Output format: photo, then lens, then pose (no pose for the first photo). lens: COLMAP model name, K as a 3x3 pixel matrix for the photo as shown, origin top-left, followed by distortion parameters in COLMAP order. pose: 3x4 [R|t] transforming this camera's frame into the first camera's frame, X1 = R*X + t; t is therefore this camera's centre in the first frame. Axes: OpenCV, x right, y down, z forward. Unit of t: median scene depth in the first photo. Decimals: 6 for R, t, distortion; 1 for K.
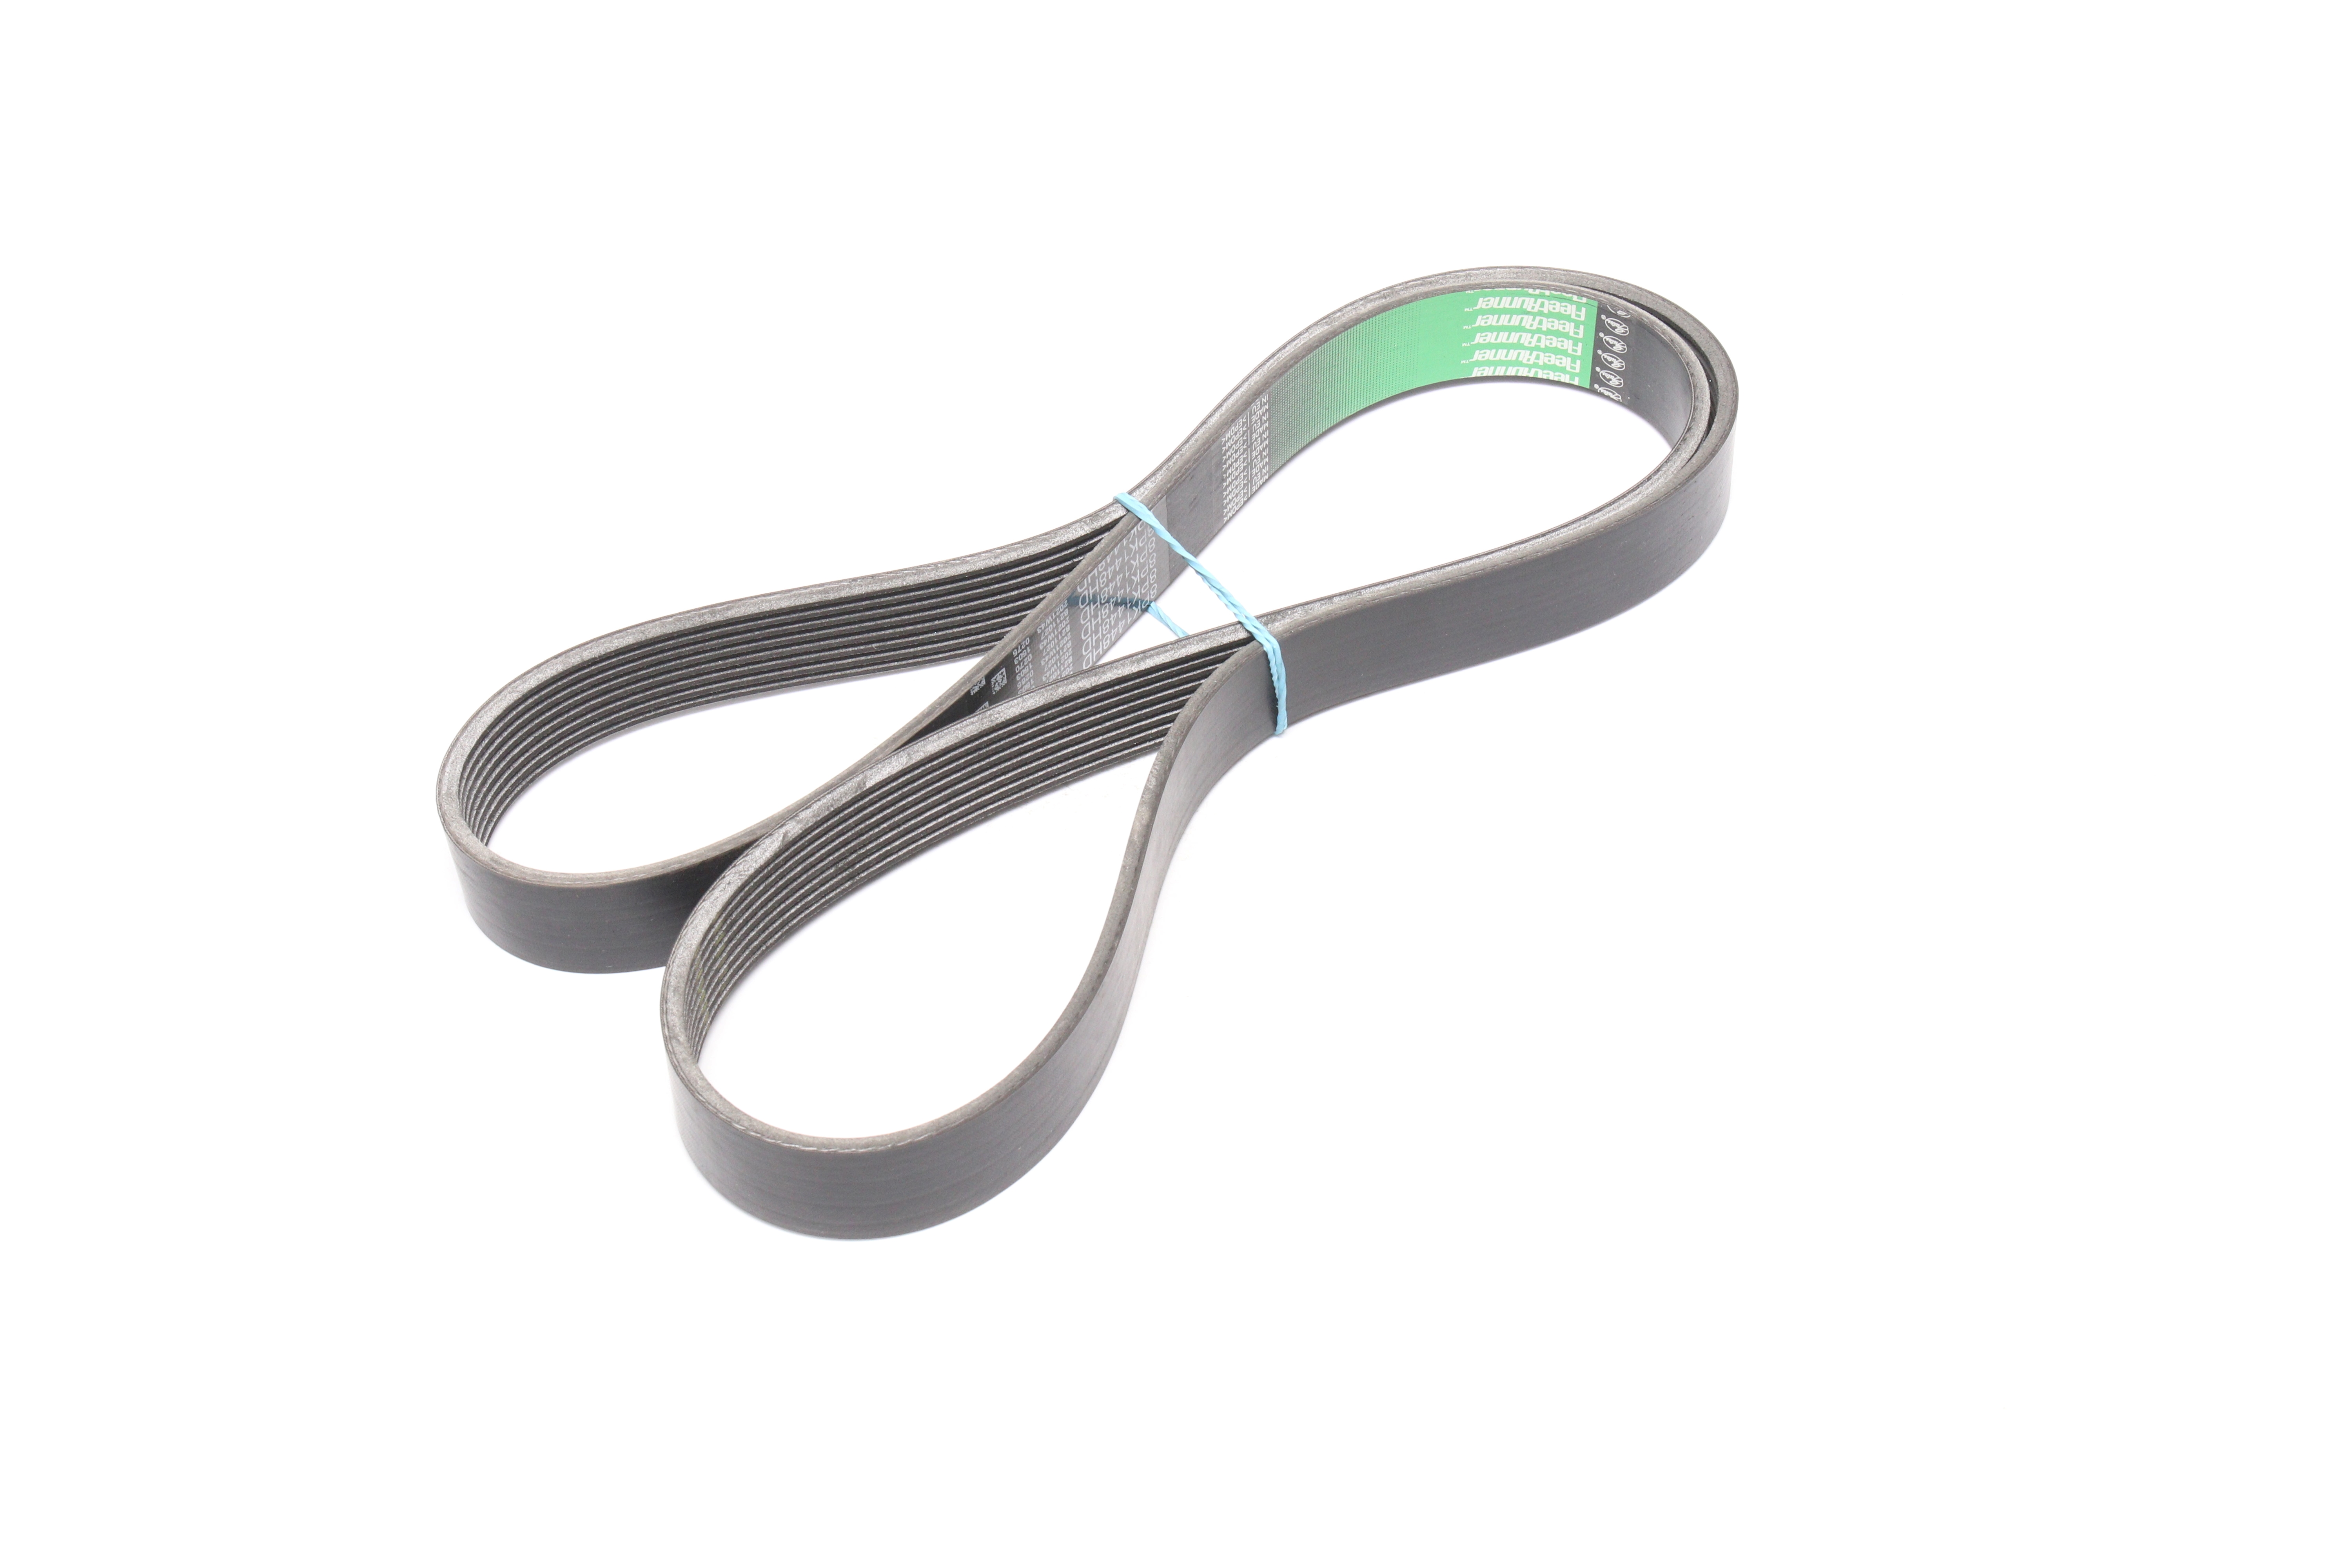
lens RADIAL K [[3834.7, 0, 1176.0], [0, 3834.7, 784.0], [0, 0, 1]] dist [-0.004258, -0.002020]
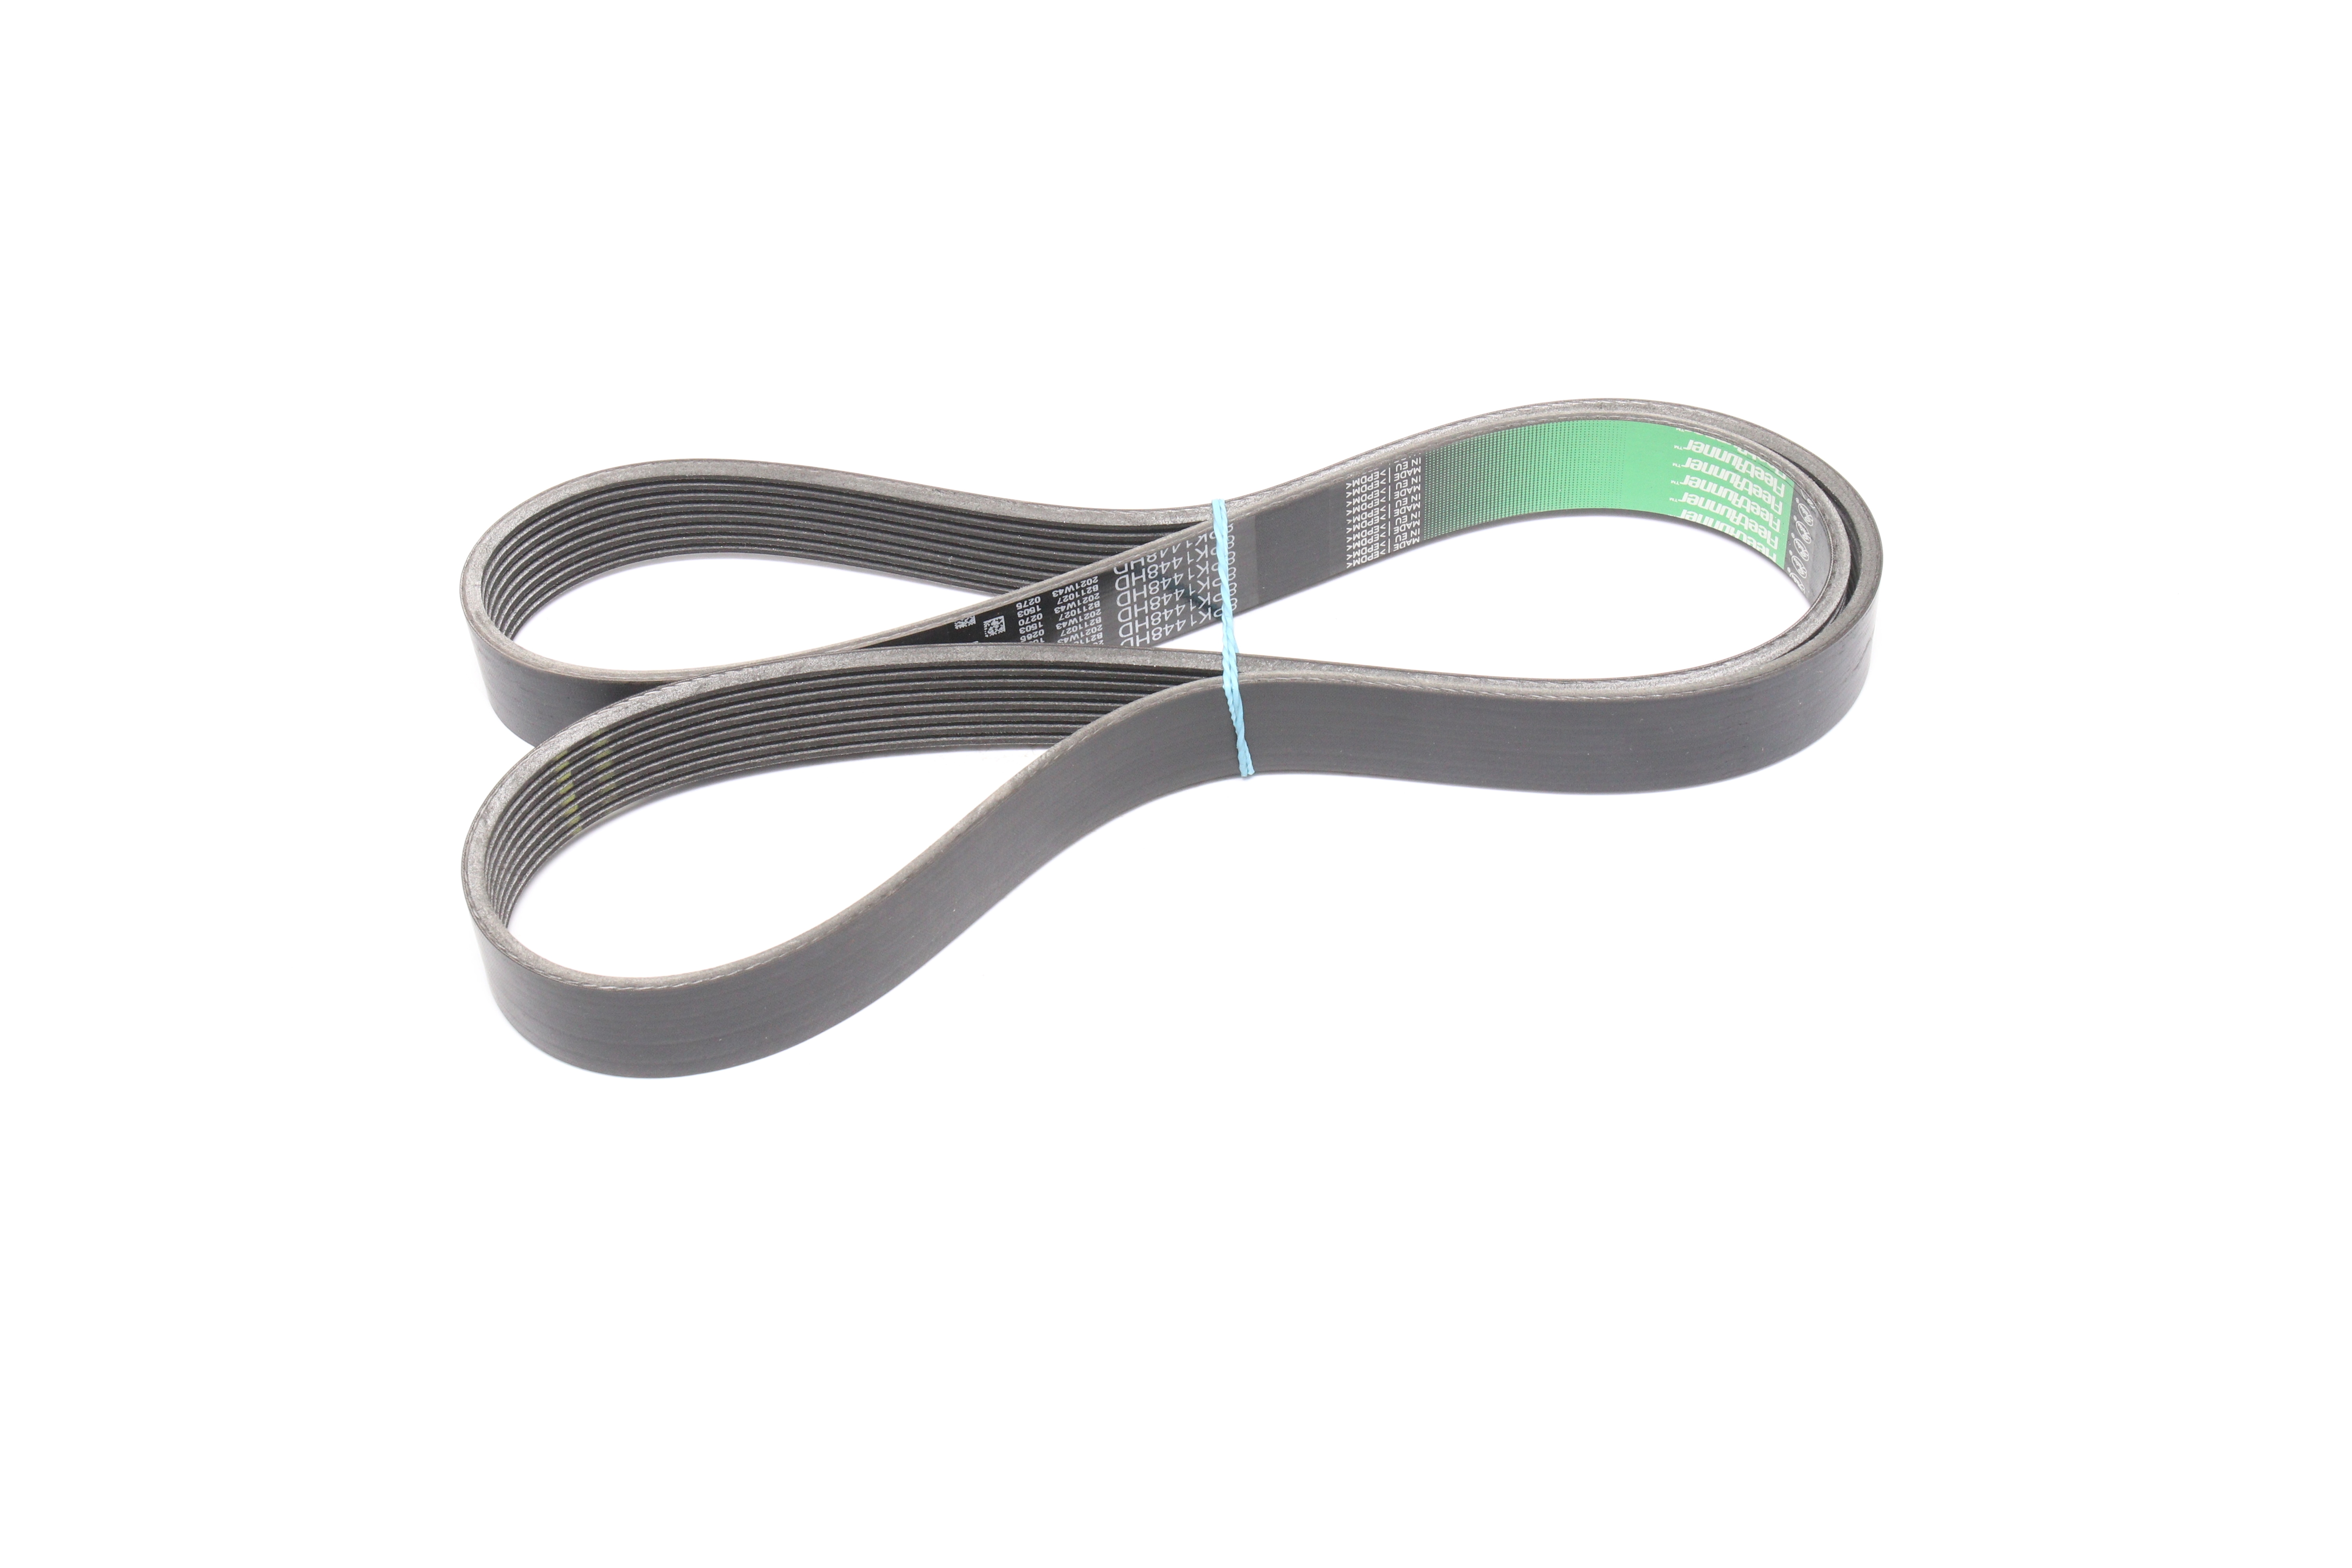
lens RADIAL K [[3834.7, 0, 1176.0], [0, 3834.7, 784.0], [0, 0, 1]] dist [-0.004258, -0.002020]
pose [[0.859809, 0.355060, -0.366963, 0.350676], [-0.348562, 0.933301, 0.086333, -0.084599], [0.373140, 0.053679, 0.926221, 0.071729]]
